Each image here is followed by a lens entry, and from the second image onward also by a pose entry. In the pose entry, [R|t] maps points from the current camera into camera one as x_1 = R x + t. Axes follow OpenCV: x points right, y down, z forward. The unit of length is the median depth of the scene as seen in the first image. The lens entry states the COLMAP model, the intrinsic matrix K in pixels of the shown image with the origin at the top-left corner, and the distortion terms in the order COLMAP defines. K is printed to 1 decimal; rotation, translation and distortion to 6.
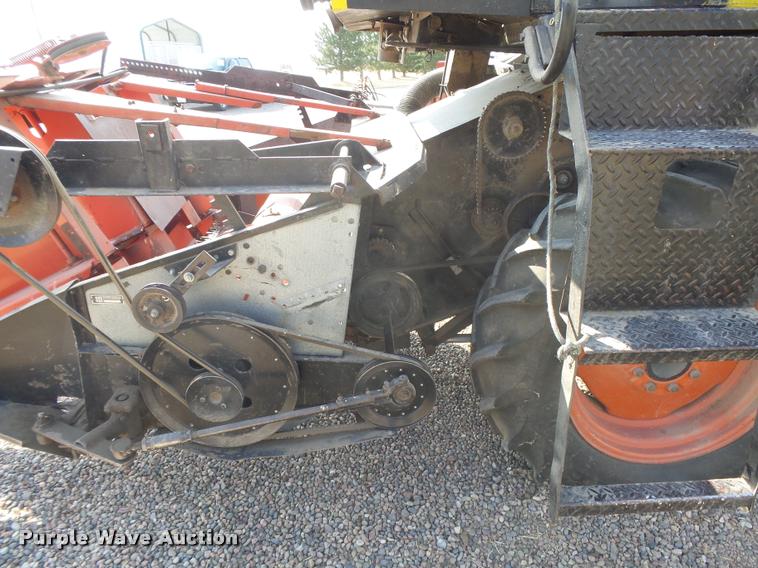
lens RADIAL K [[517.8, 0, 379.8], [0, 517.8, 287.2], [0, 0, 1]] dist [-0.007238, -0.004122]
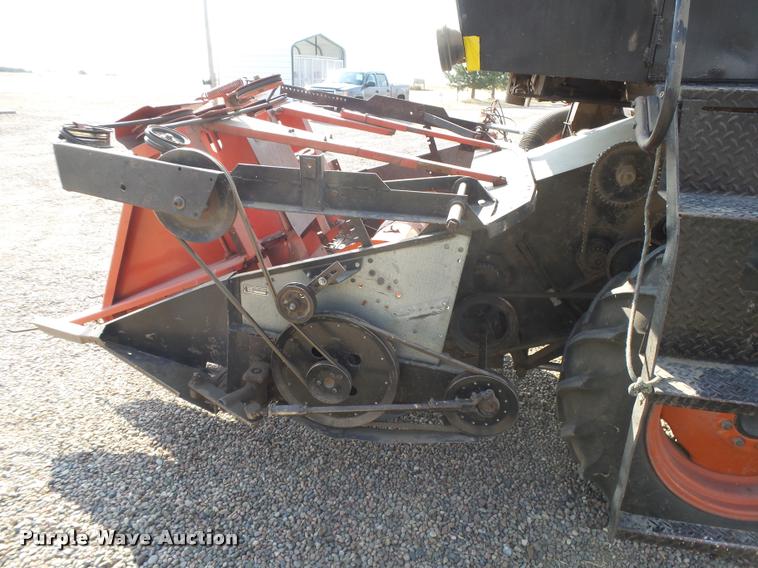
lens RADIAL K [[517.8, 0, 382.4], [0, 517.8, 287.7], [0, 0, 1]] dist [-0.007238, -0.004122]
pose [[0.972390, 0.122706, -0.198497, 0.012083], [-0.127218, 0.991823, -0.010091, -0.007234], [0.195635, 0.035064, 0.980050, -0.137636]]
